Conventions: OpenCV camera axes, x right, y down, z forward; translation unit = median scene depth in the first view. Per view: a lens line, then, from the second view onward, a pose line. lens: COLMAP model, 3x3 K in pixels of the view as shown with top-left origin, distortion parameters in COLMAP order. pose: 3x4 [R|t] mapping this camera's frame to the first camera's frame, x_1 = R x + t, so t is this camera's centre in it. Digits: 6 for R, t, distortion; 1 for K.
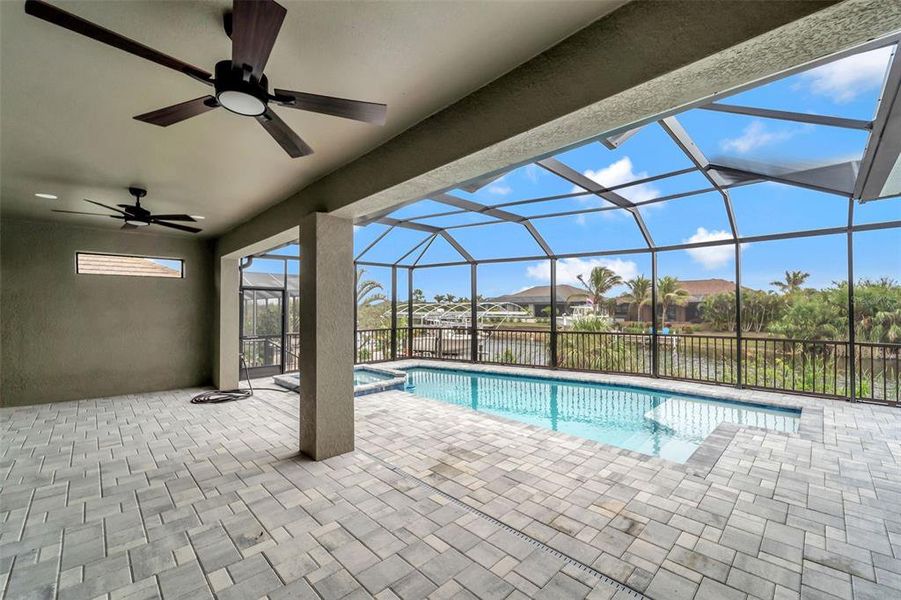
lens RADIAL K [[374.0, 0, 438.5], [0, 374.0, 300.3], [0, 0, 1]] dist [-0.000218, 0.000033]
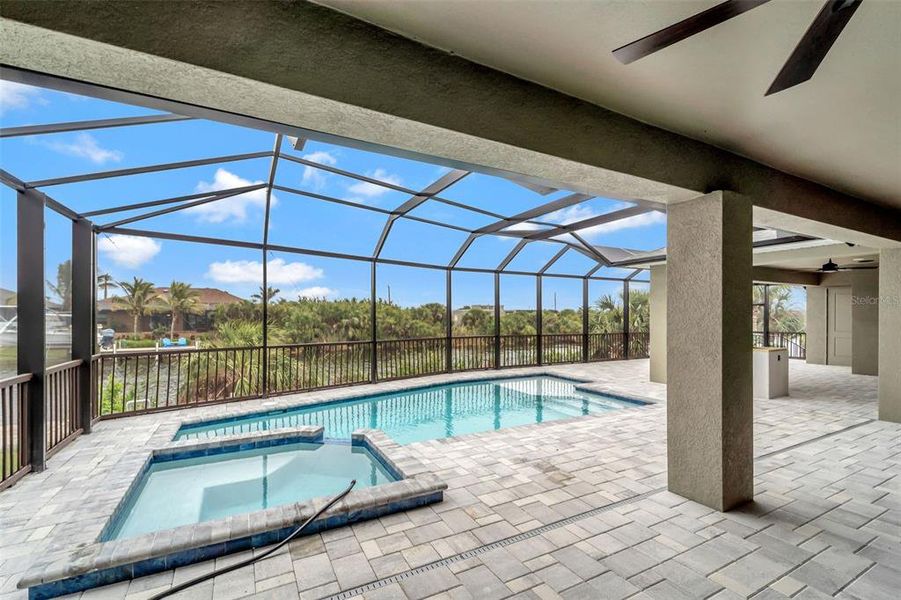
lens RADIAL K [[380.2, 0, 466.3], [0, 380.2, 314.3], [0, 0, 1]] dist [-0.000375, -0.000444]
pose [[0.272953, 0.007095, 0.962001, -0.895470], [-0.020658, 0.999785, -0.001512, 0.031323], [-0.961806, -0.019460, 0.273041, 0.959712]]
